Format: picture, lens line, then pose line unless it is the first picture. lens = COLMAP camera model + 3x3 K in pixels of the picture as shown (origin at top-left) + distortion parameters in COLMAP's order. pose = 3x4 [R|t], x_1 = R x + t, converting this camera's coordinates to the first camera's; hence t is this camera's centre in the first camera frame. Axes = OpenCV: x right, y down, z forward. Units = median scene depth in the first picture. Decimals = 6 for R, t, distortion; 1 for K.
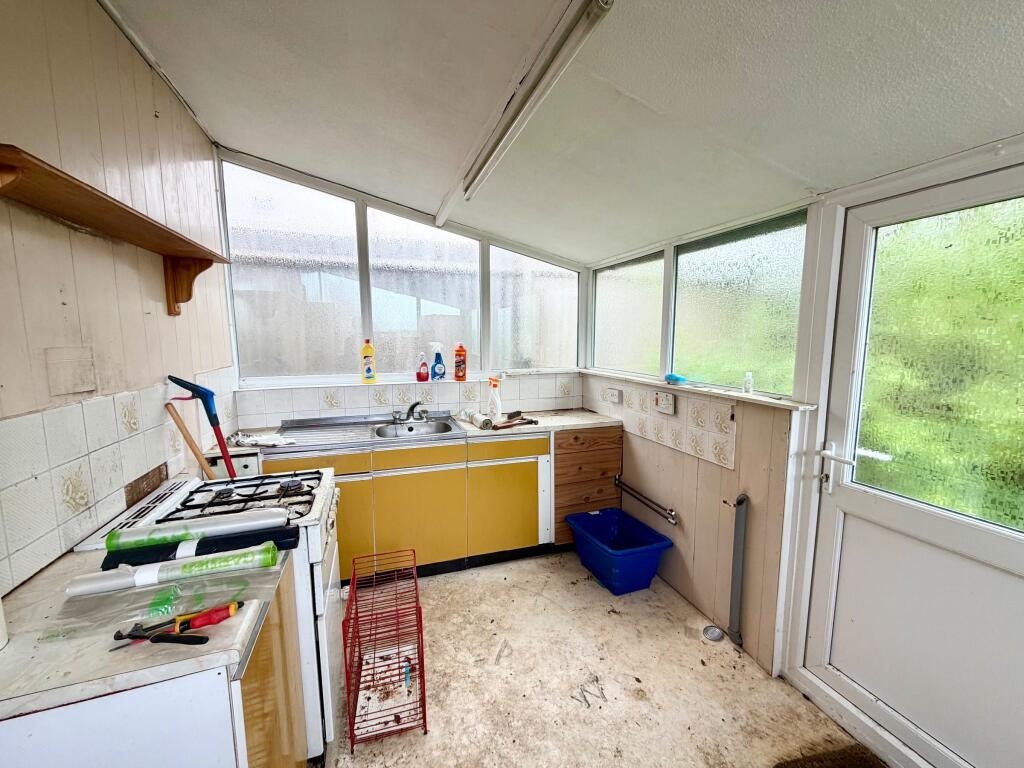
lens RADIAL K [[407.1, 0, 509.1], [0, 407.1, 383.6], [0, 0, 1]] dist [0.000214, -0.000039]
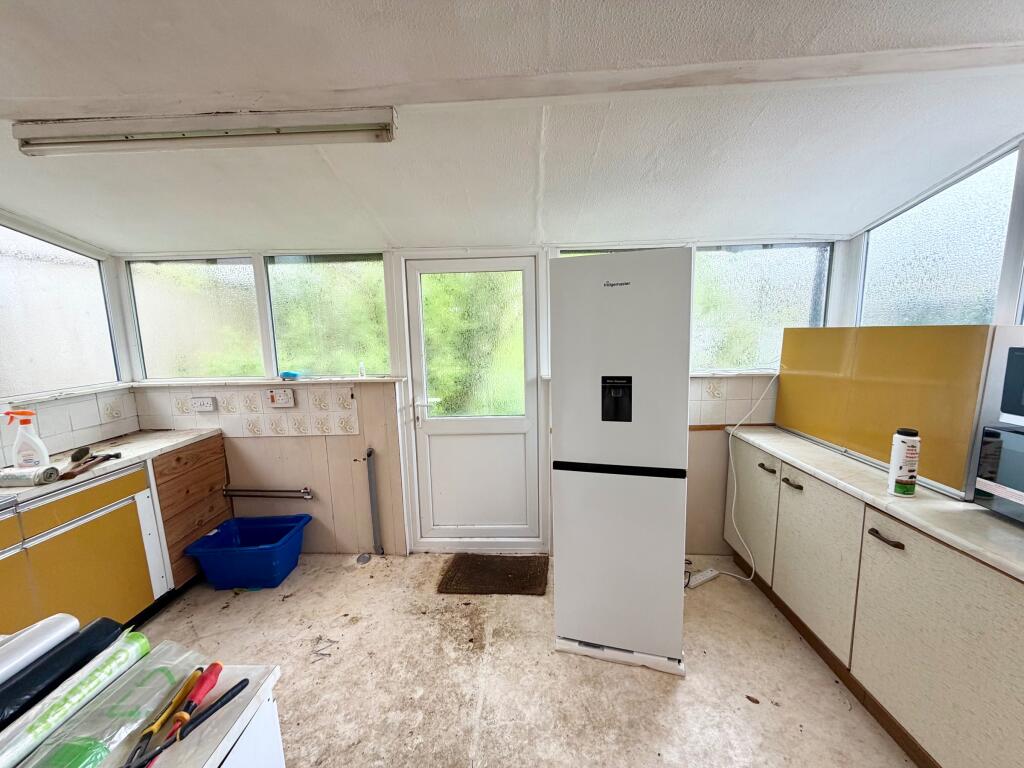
lens RADIAL K [[407.1, 0, 509.1], [0, 407.1, 383.6], [0, 0, 1]] dist [0.000214, -0.000039]
pose [[0.355910, -0.140446, 0.923906, -0.418438], [0.135635, 0.985937, 0.097626, -0.016467], [-0.924625, 0.090568, 0.369955, 0.012114]]
